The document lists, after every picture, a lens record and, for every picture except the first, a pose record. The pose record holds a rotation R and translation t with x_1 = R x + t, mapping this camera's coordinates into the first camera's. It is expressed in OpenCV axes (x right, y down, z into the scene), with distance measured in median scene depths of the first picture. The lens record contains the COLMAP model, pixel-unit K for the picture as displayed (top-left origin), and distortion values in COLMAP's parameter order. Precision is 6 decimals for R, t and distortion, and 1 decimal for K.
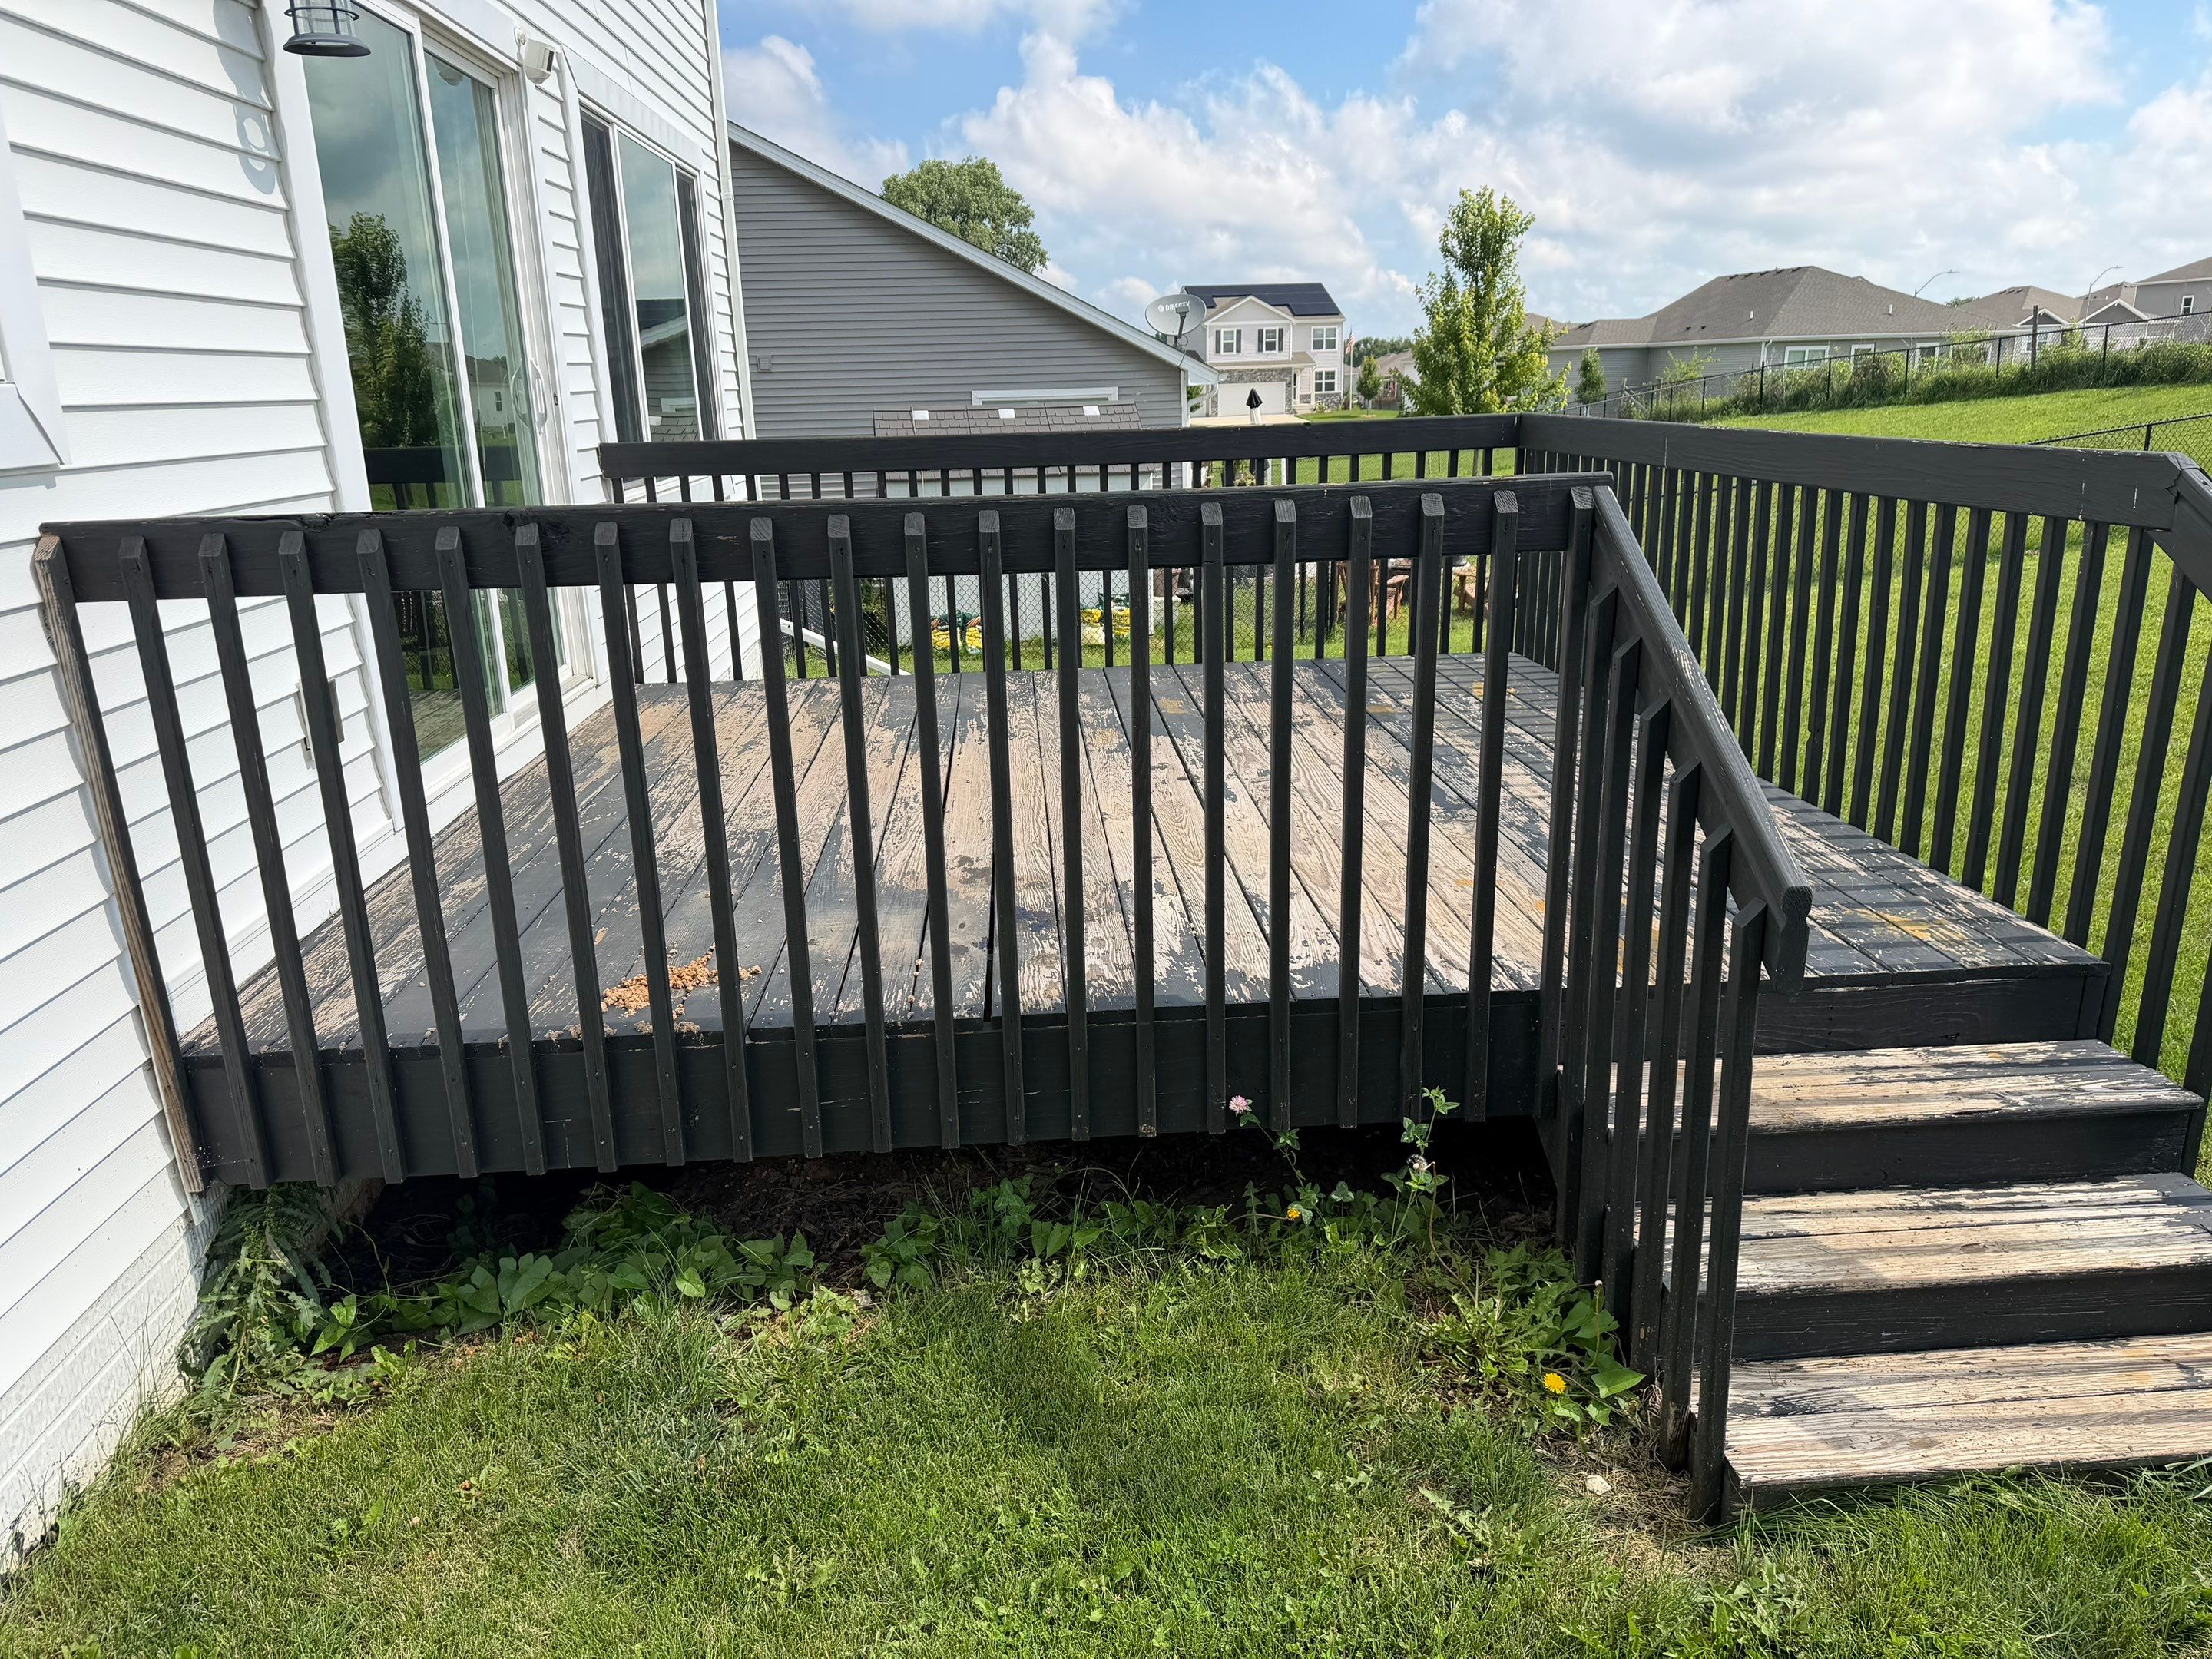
lens RADIAL K [[1572.6, 0, 1109.3], [0, 1572.6, 836.5], [0, 0, 1]] dist [0.057679, -0.074840]
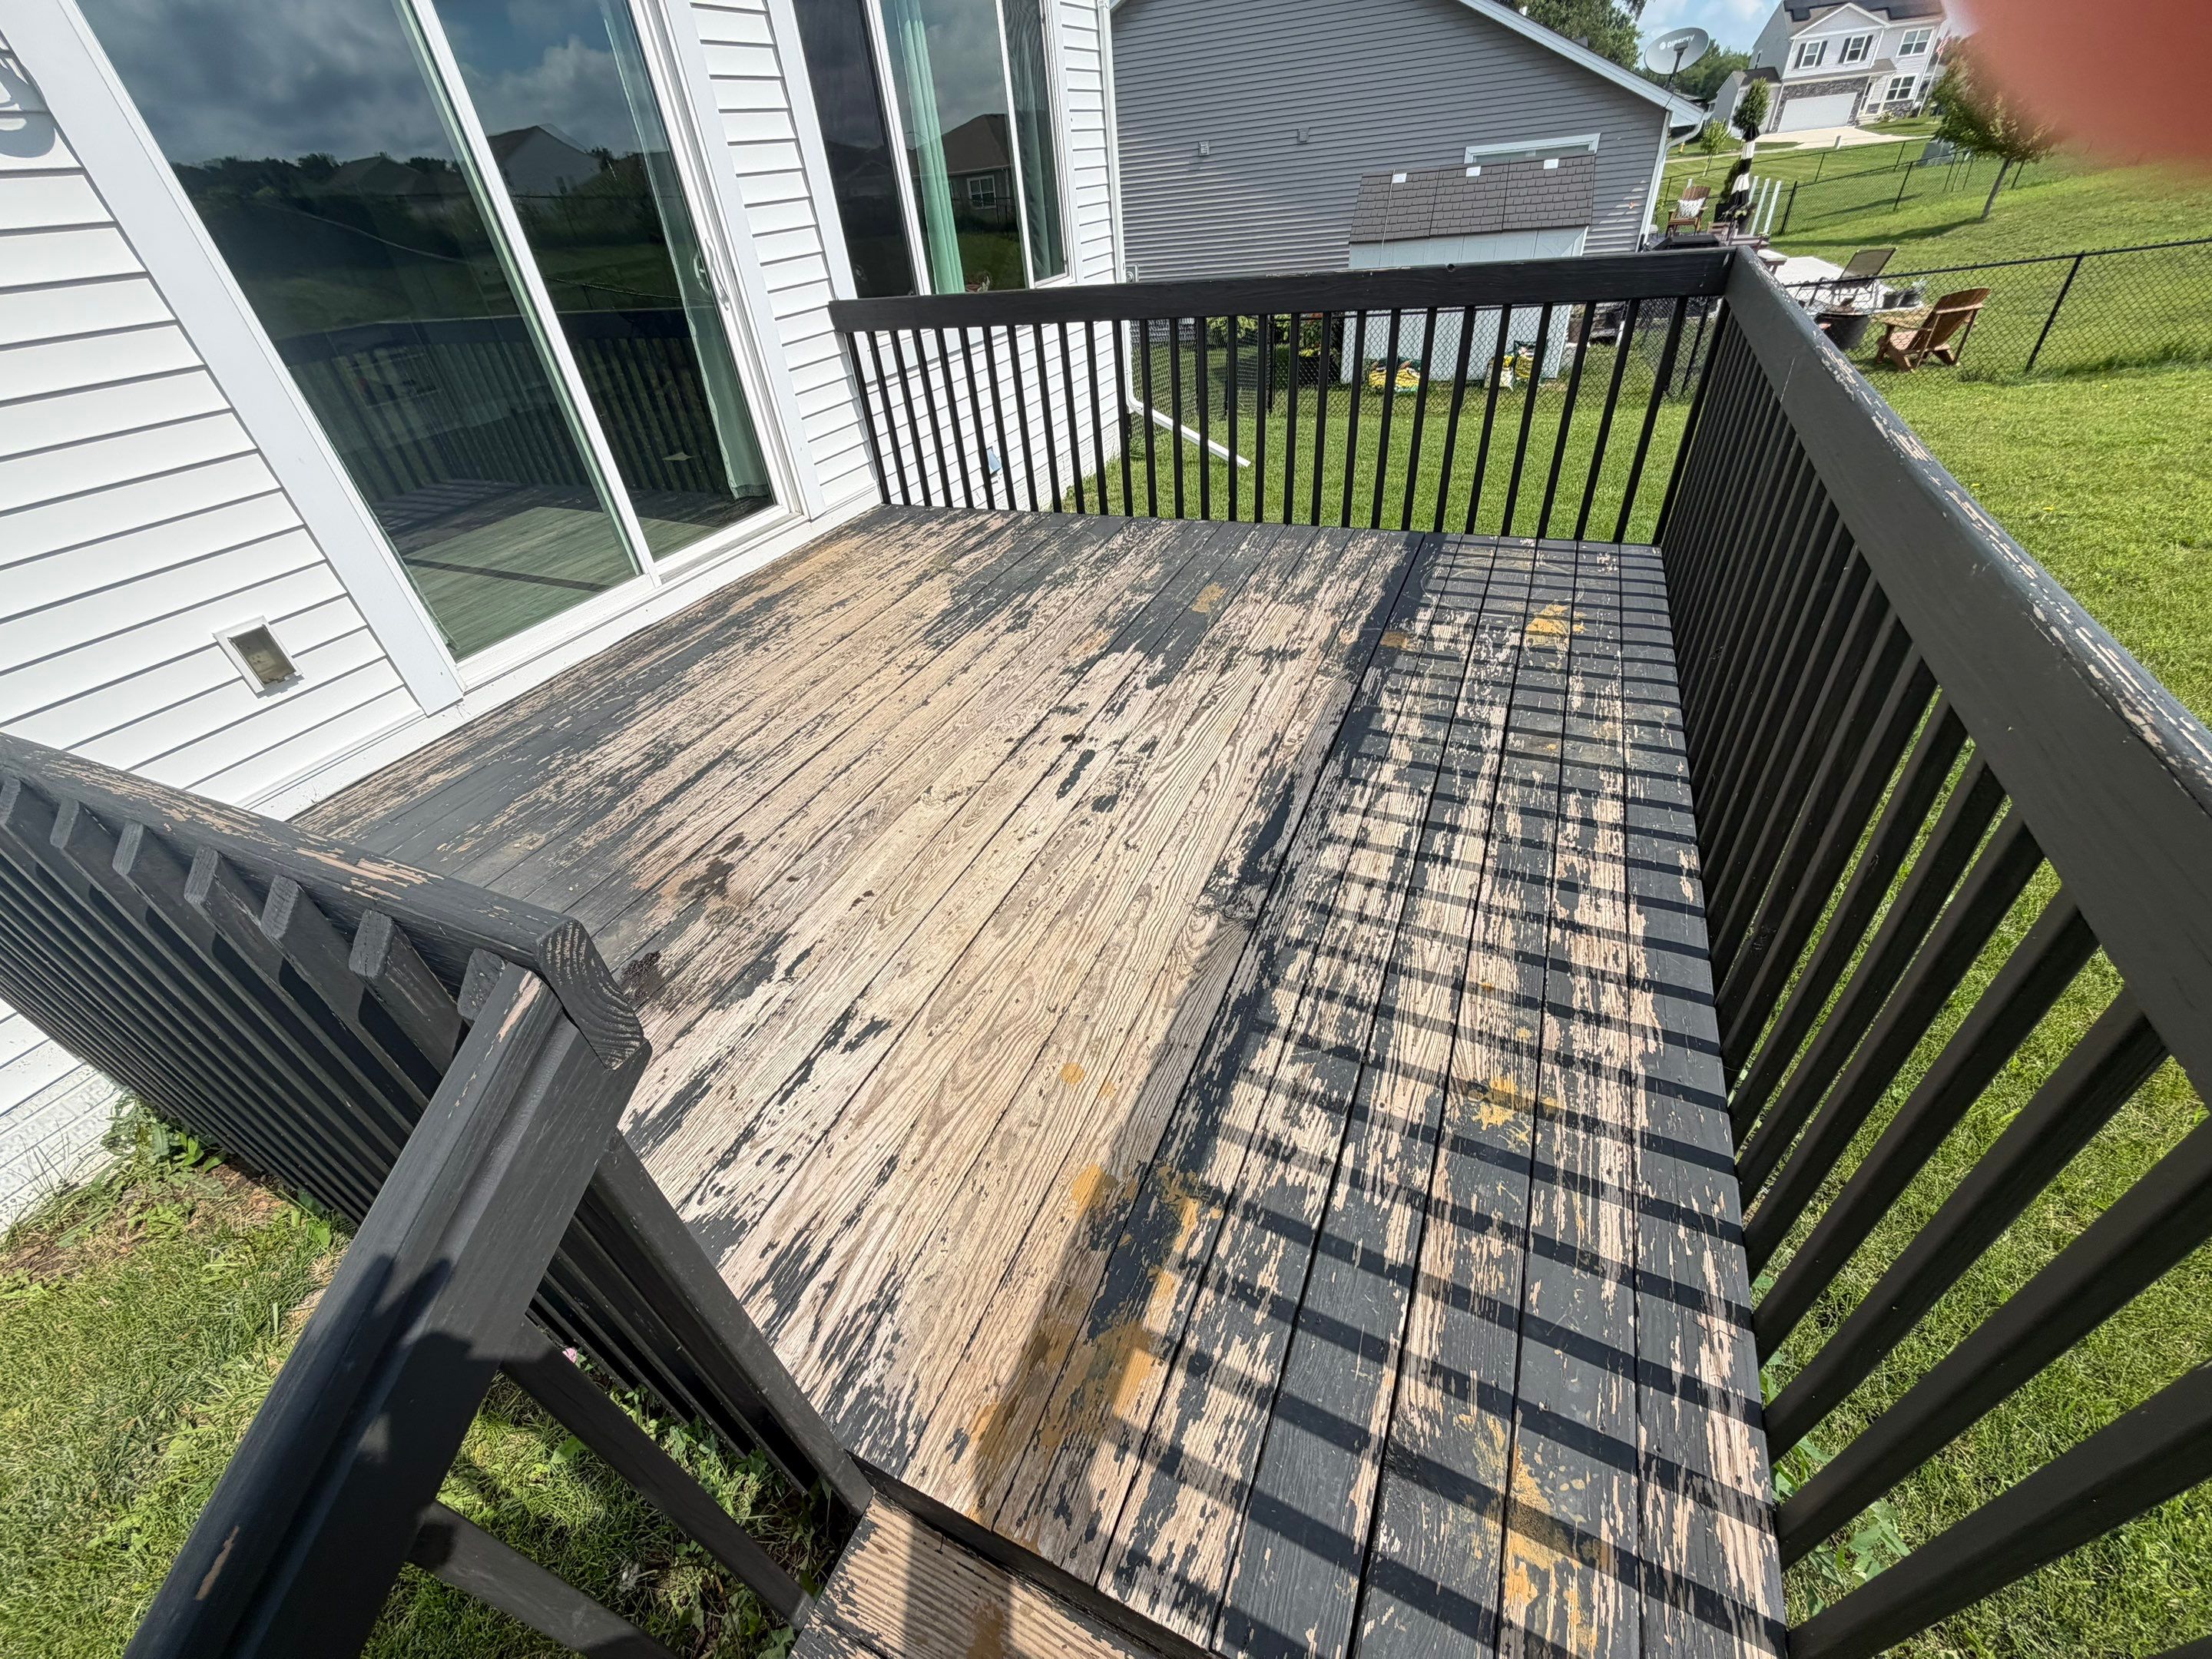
lens RADIAL K [[883.0, 0, 1102.0], [0, 883.0, 828.1], [0, 0, 1]] dist [0.000705, -0.000247]
pose [[0.881652, 0.241677, -0.405317, 0.189688], [-0.068641, 0.915447, 0.396541, -0.128116], [0.466881, -0.321790, 0.823695, 0.325495]]
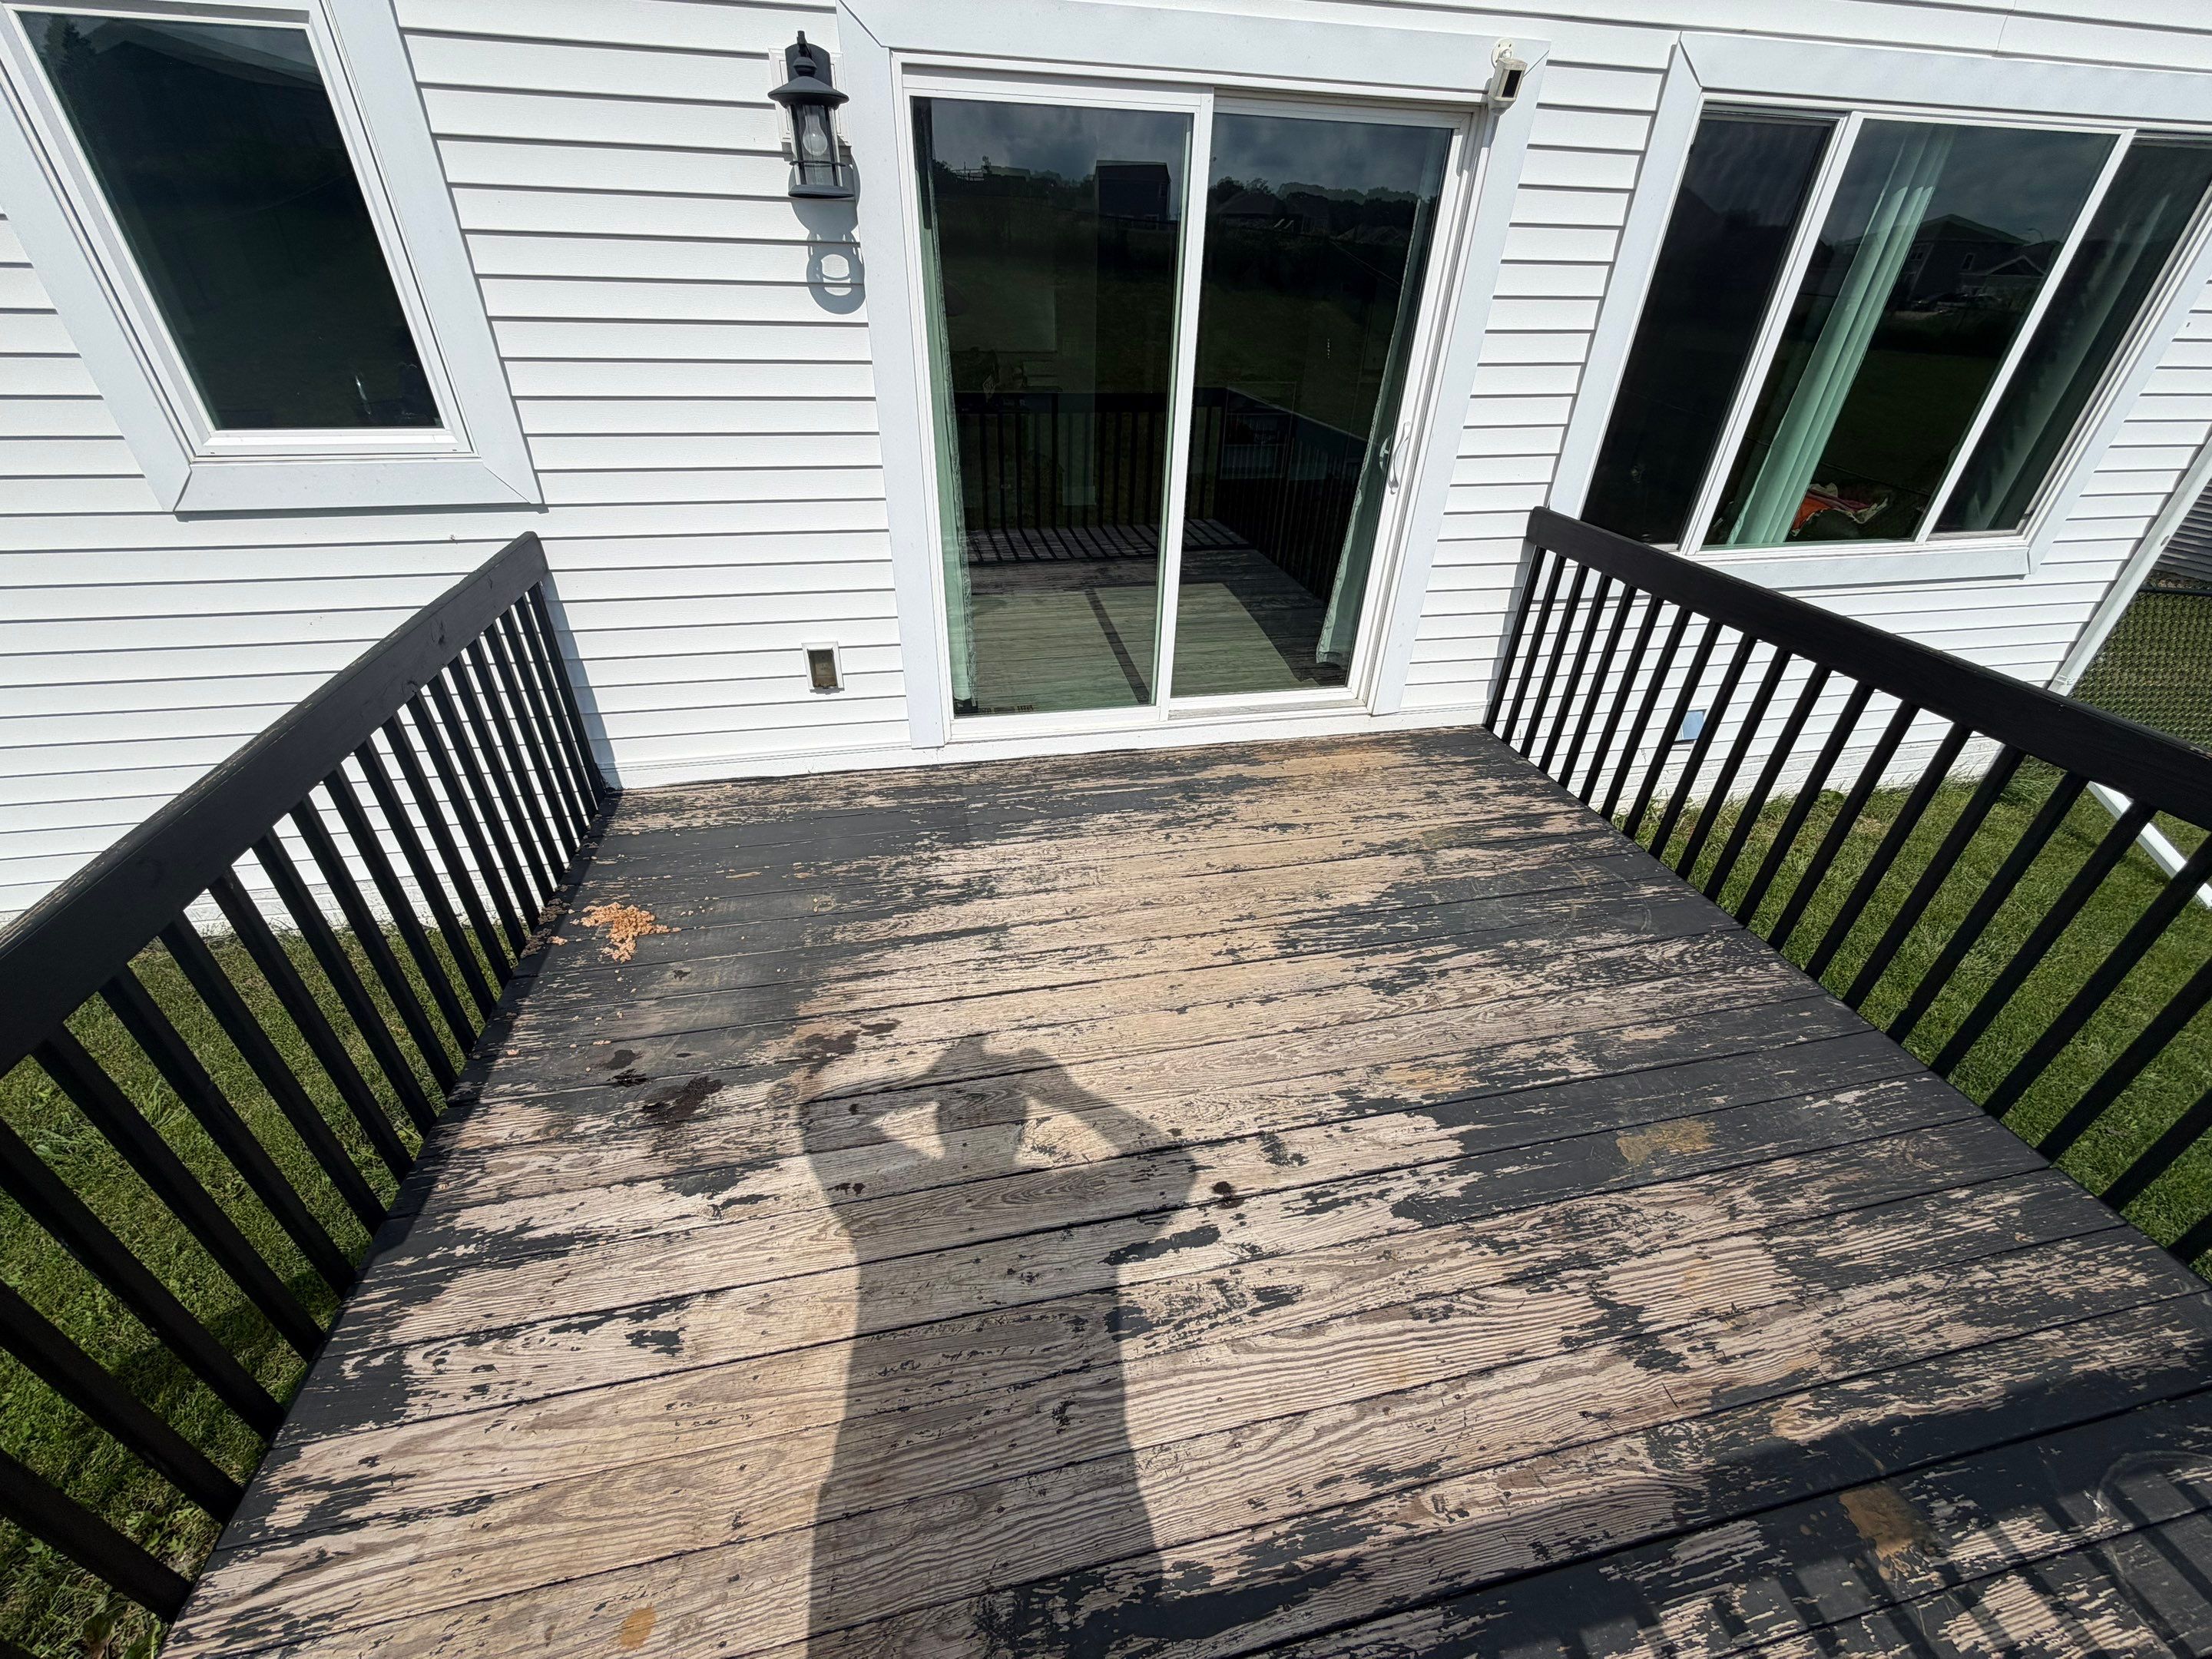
lens RADIAL K [[883.0, 0, 1102.0], [0, 883.0, 828.1], [0, 0, 1]] dist [0.000705, -0.000247]
pose [[0.136385, 0.557431, -0.818944, 0.176078], [-0.297953, 0.811474, 0.502726, -0.225485], [0.944787, 0.175443, 0.276761, 0.492172]]
